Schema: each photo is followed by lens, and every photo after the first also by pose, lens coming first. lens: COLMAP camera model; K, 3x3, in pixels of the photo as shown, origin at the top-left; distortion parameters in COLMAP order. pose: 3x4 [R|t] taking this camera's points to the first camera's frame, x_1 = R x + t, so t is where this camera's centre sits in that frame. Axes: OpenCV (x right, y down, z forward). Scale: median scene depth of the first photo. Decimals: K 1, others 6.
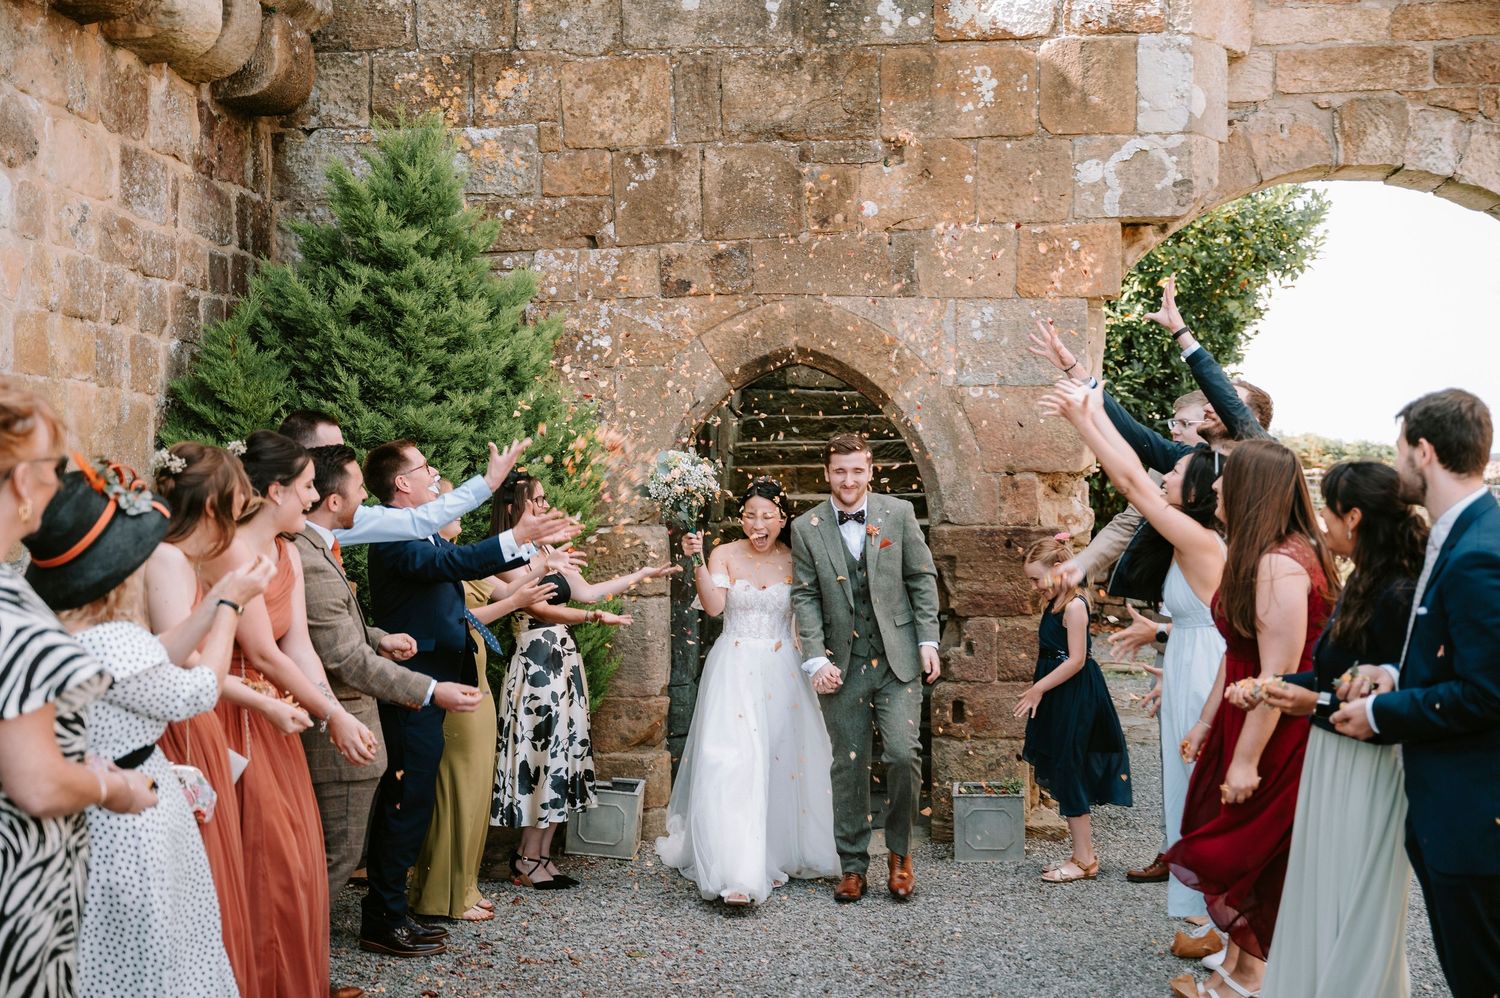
lens RADIAL K [[2003.9, 0, 738.6], [0, 2003.9, 504.3], [0, 0, 1]] dist [-0.003718, 0.000000]
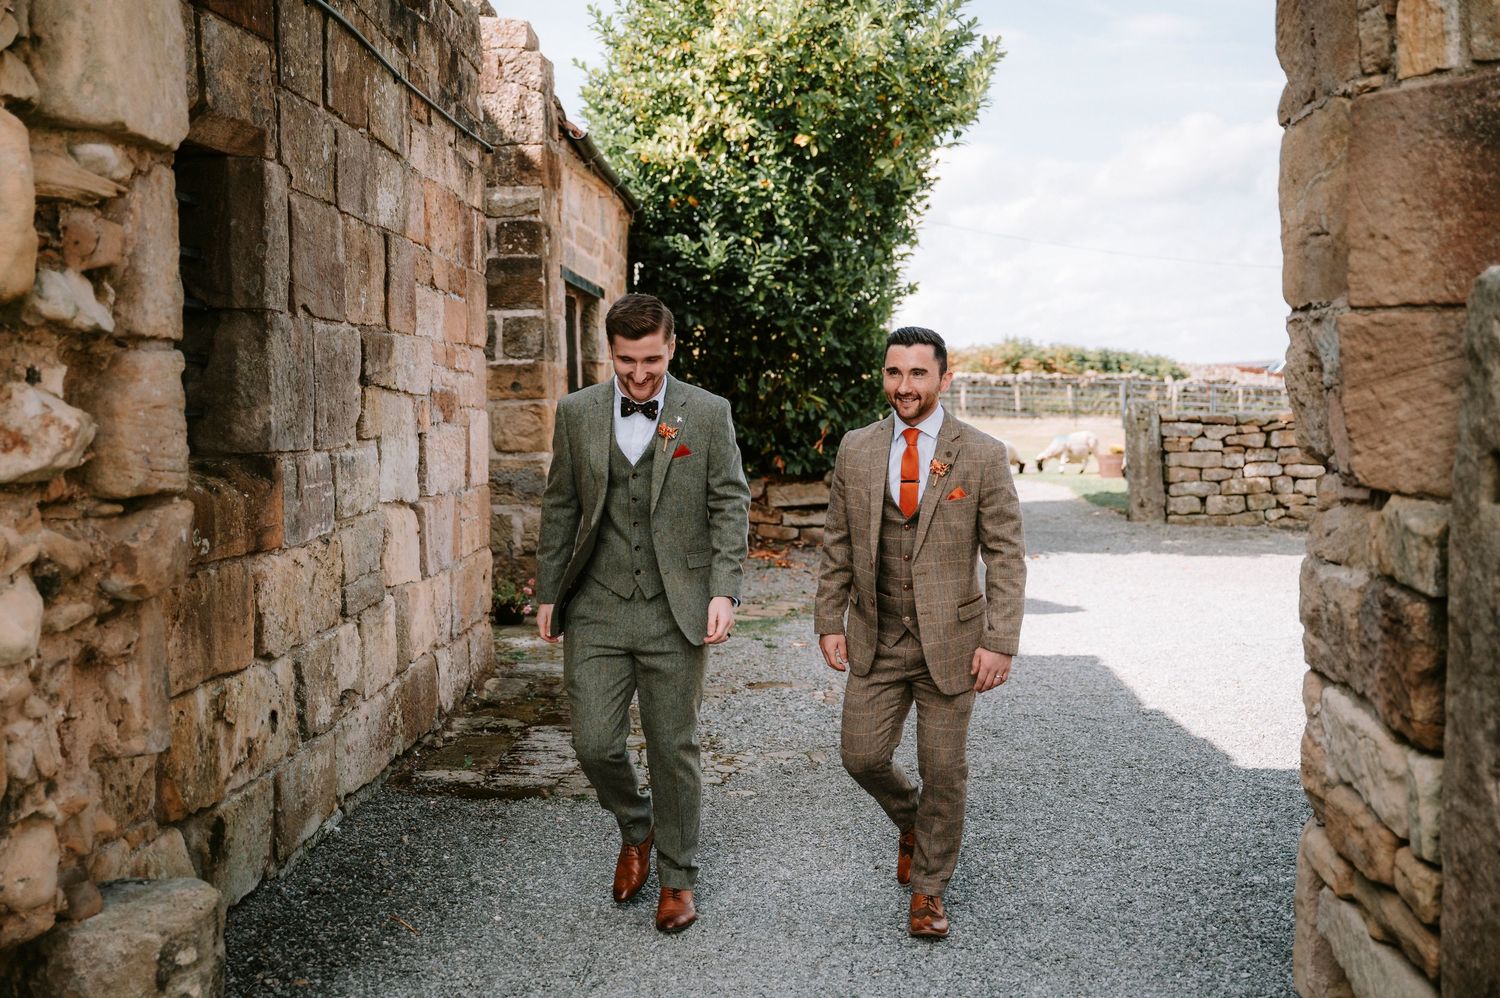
lens RADIAL K [[1679.4, 0, 781.6], [0, 1679.4, 498.7], [0, 0, 1]] dist [-0.046147, 0.000000]
pose [[0.994743, -0.024201, 0.099503, 0.296849], [0.019178, 0.998508, 0.051128, 0.005798], [-0.100592, -0.048951, 0.993723, 0.685977]]
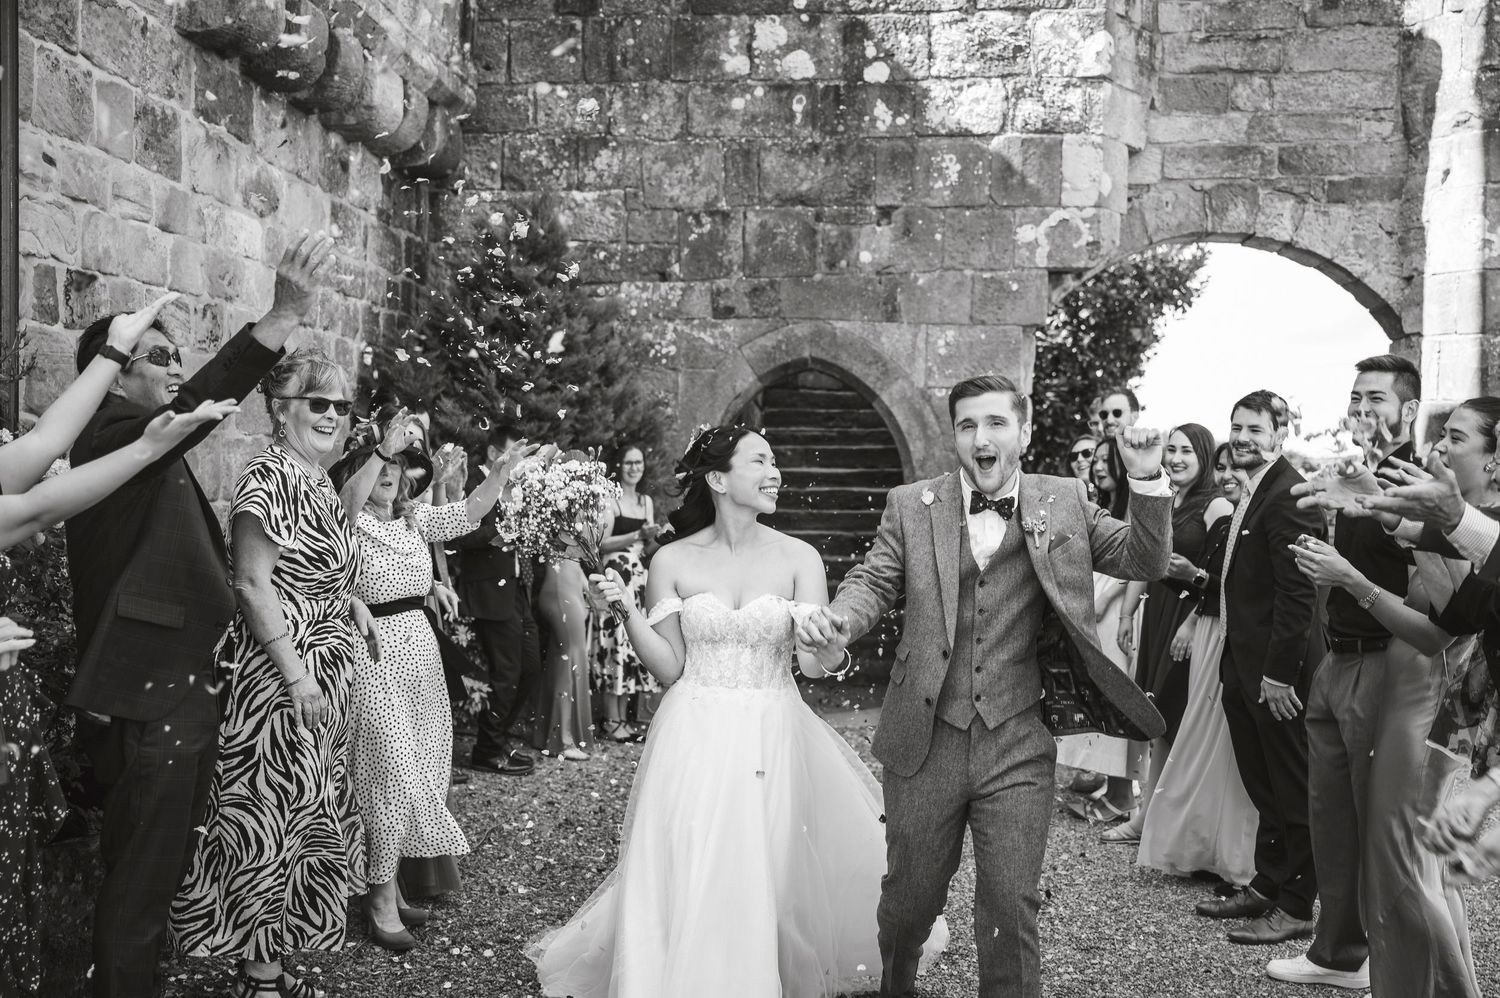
lens RADIAL K [[1600.3, 0, 759.9], [0, 1600.3, 508.5], [0, 0, 1]] dist [0.001481, 0.000000]
pose [[0.999751, 0.019341, 0.011100, -0.016014], [-0.019517, 0.999682, 0.015958, 0.008685], [-0.010788, -0.016171, 0.999811, -0.099398]]
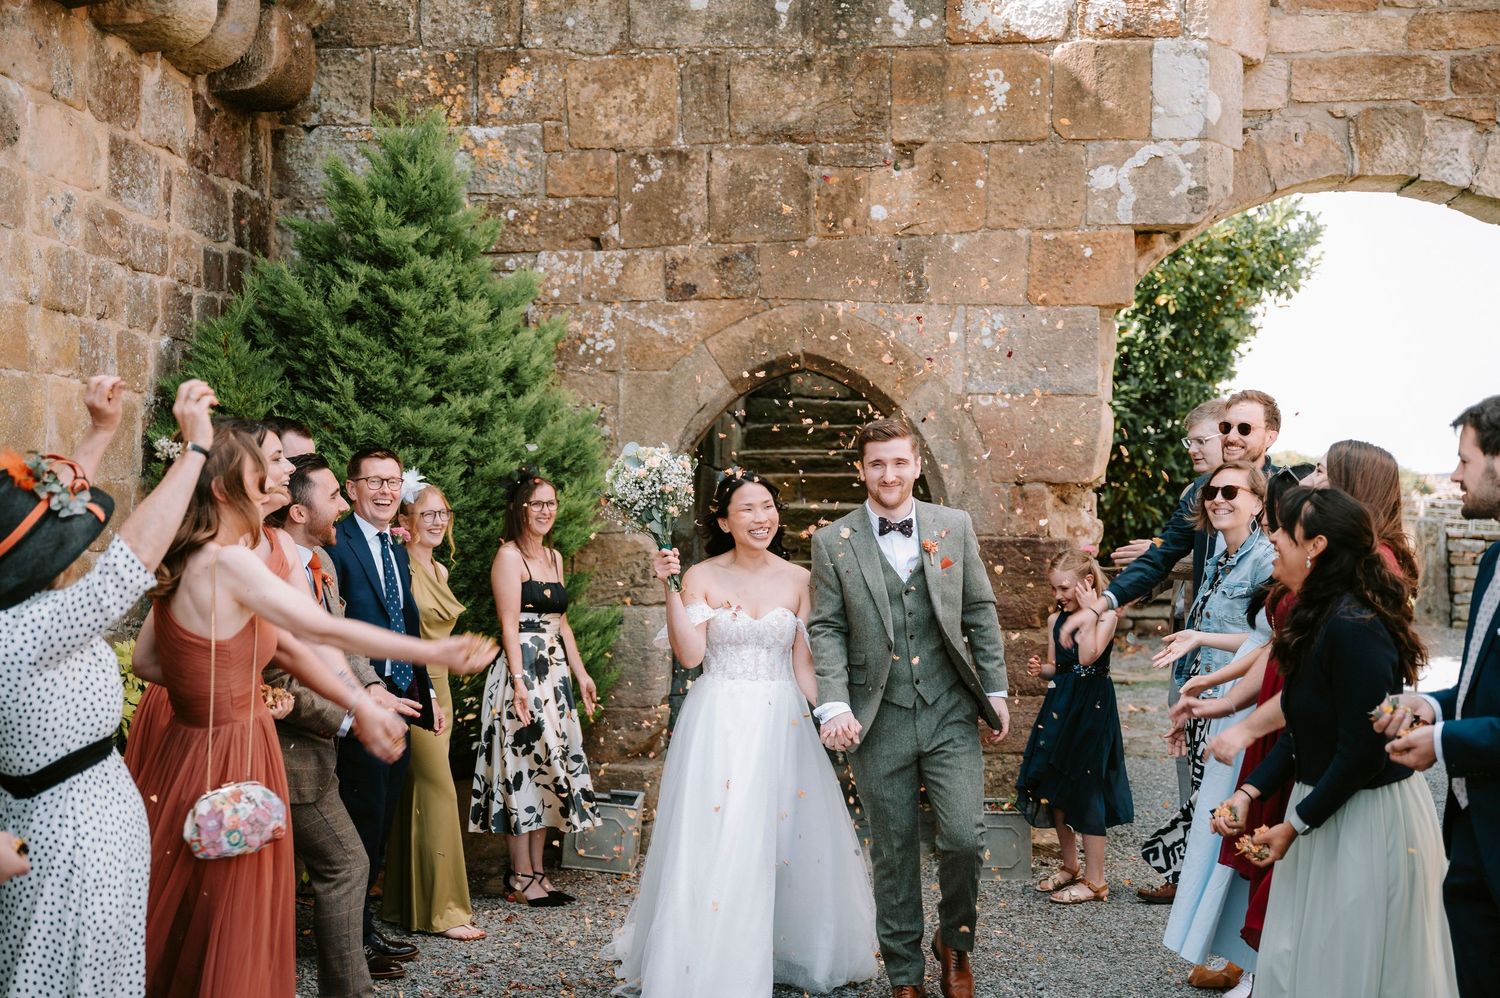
lens RADIAL K [[1918.1, 0, 752.4], [0, 1918.1, 497.5], [0, 0, 1]] dist [-0.001671, 0.000000]
pose [[0.999923, 0.010503, 0.006613, -0.001476], [-0.010451, 0.999914, -0.007913, 0.000213], [-0.006696, 0.007843, 0.999947, 0.060408]]
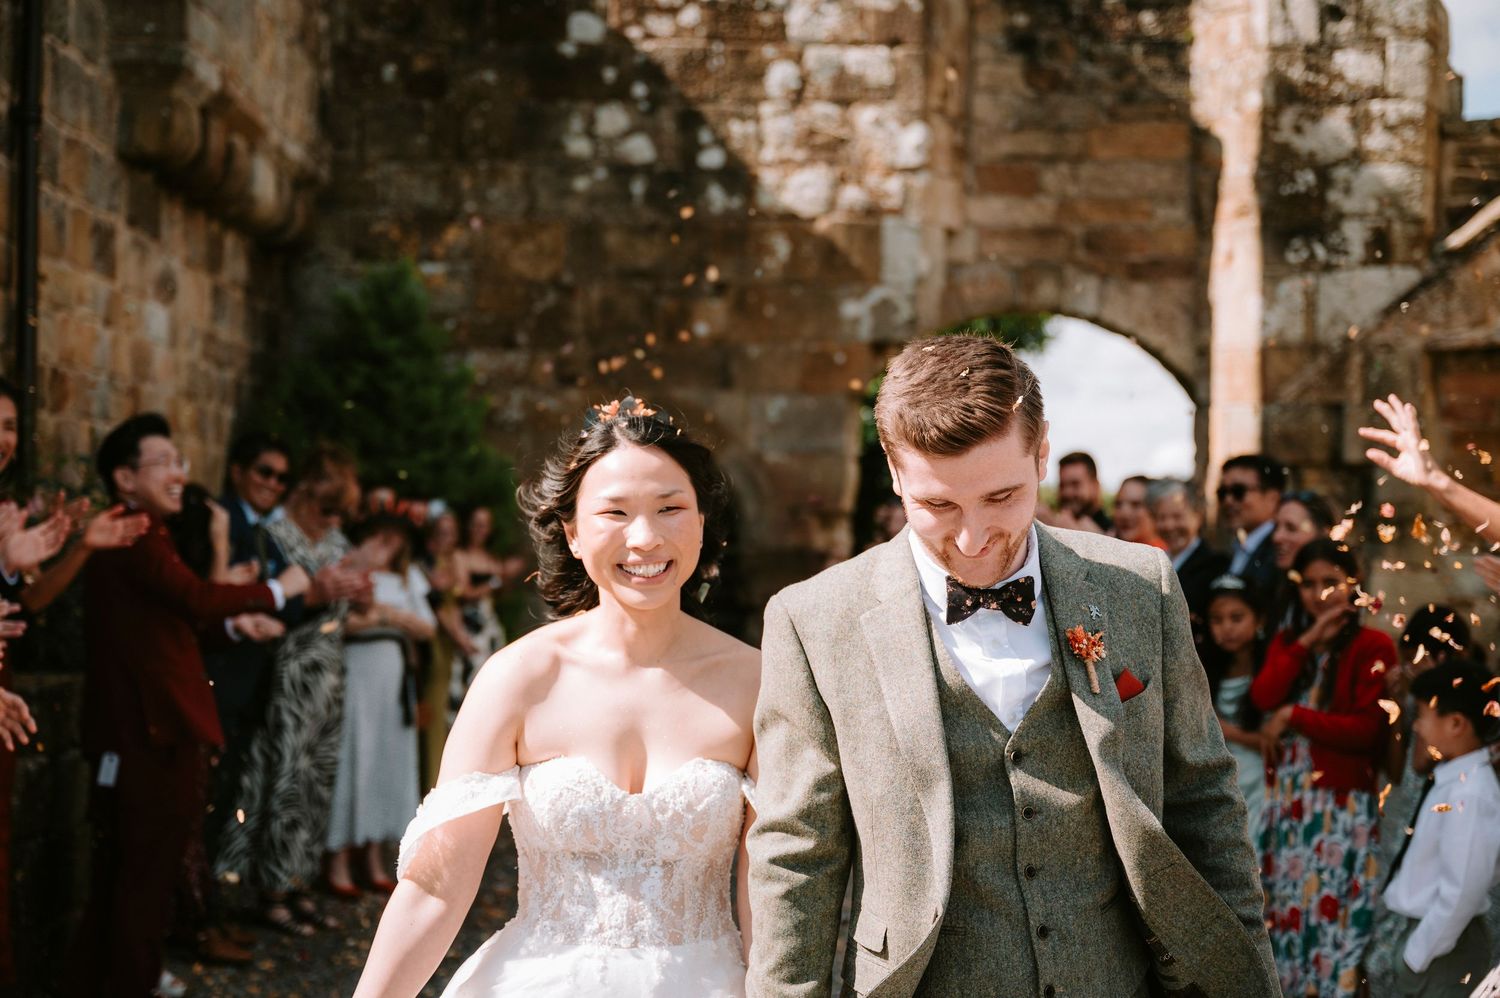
lens RADIAL K [[2003.9, 0, 740.7], [0, 2003.9, 500.6], [0, 0, 1]] dist [-0.003718, 0.000000]
pose [[0.994748, 0.019299, 0.100519, -0.050873], [-0.017076, 0.999591, -0.022932, 0.010573], [-0.100921, 0.021095, 0.994671, -0.456538]]
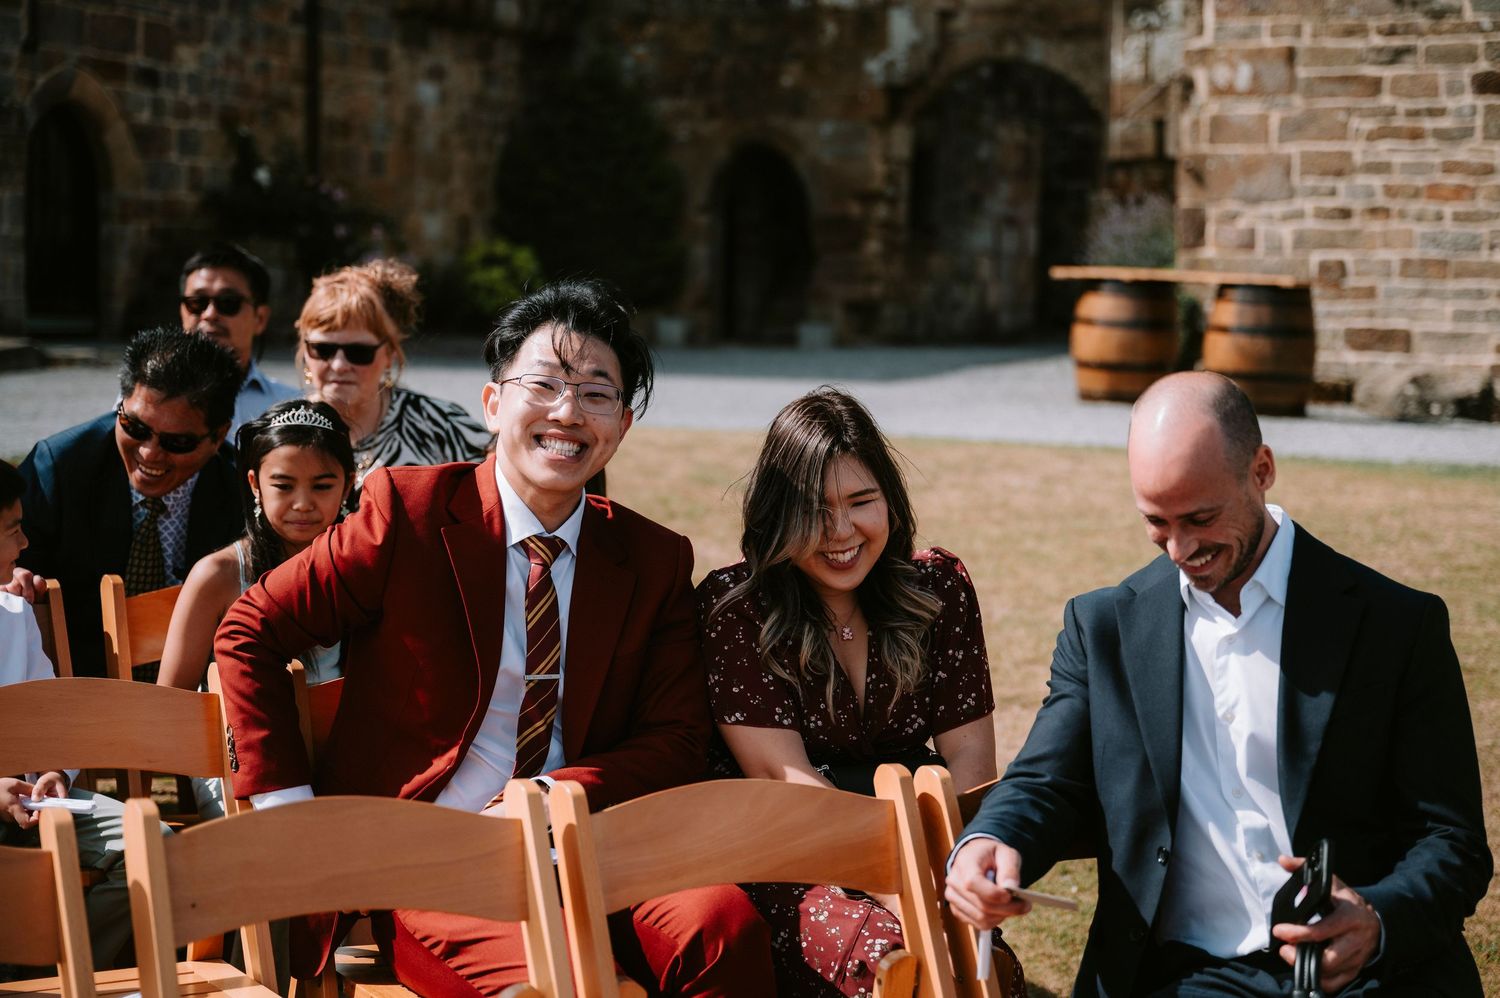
lens RADIAL K [[2689.5, 0, 760.8], [0, 2689.5, 499.2], [0, 0, 1]] dist [0.005817, 0.000000]
pose [[0.943937, 0.049648, -0.326372, 1.111575], [-0.025812, 0.996700, 0.076965, 0.103464], [0.329116, -0.064226, 0.942103, -2.070893]]
